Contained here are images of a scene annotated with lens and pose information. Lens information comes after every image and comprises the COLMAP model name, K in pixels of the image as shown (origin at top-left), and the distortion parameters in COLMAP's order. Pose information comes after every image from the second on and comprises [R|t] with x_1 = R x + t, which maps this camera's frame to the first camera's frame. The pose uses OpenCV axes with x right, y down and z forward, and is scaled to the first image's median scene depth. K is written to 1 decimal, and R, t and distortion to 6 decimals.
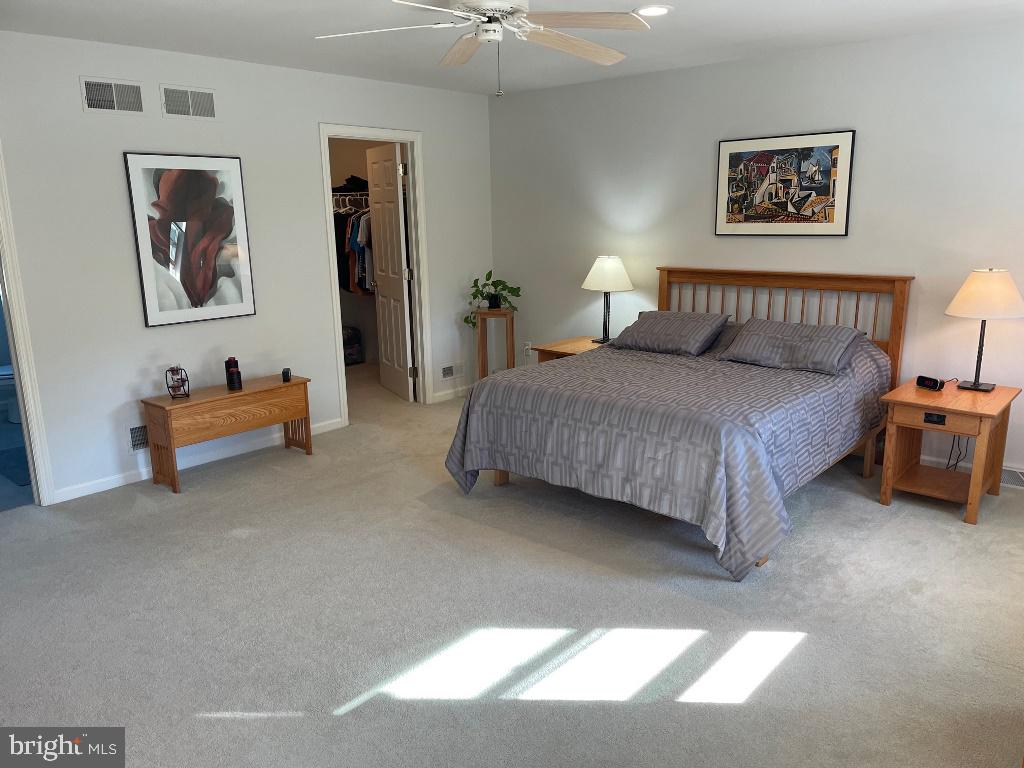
lens RADIAL K [[777.8, 0, 509.9], [0, 777.8, 384.3], [0, 0, 1]] dist [0.052368, -0.036480]
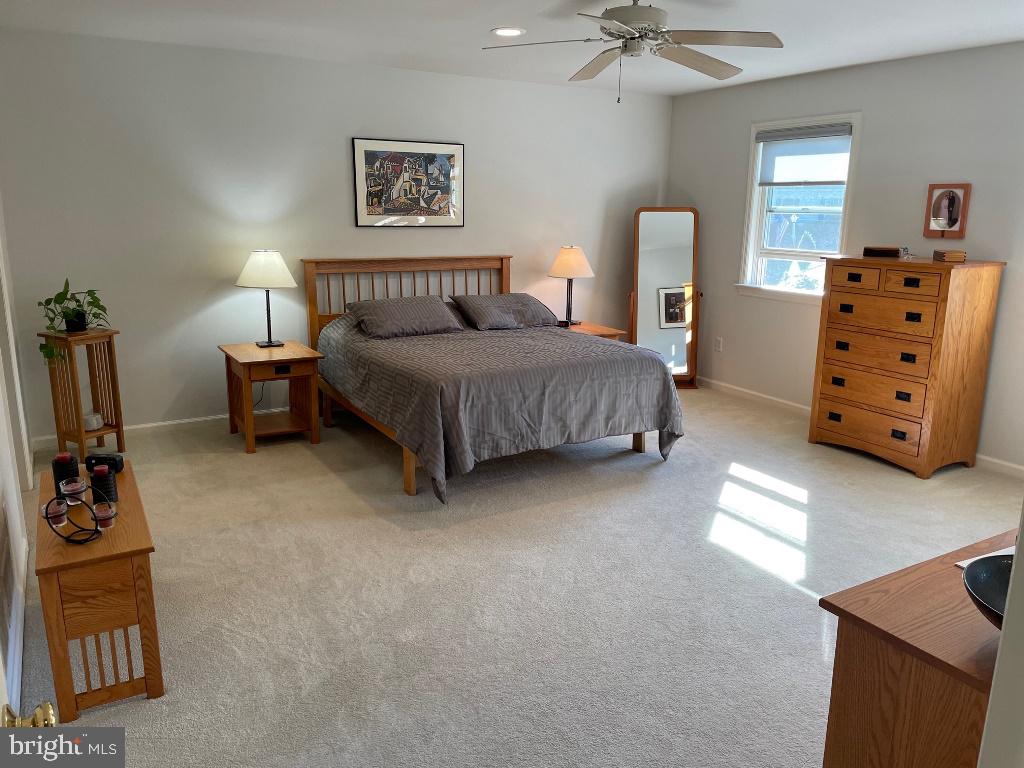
lens RADIAL K [[777.8, 0, 512.4], [0, 777.8, 385.8], [0, 0, 1]] dist [0.052368, -0.036480]
pose [[0.304809, -0.196456, 0.931932, -0.761784], [0.190451, 0.971304, 0.142465, -0.098597], [-0.933177, 0.134063, 0.333478, 0.515723]]
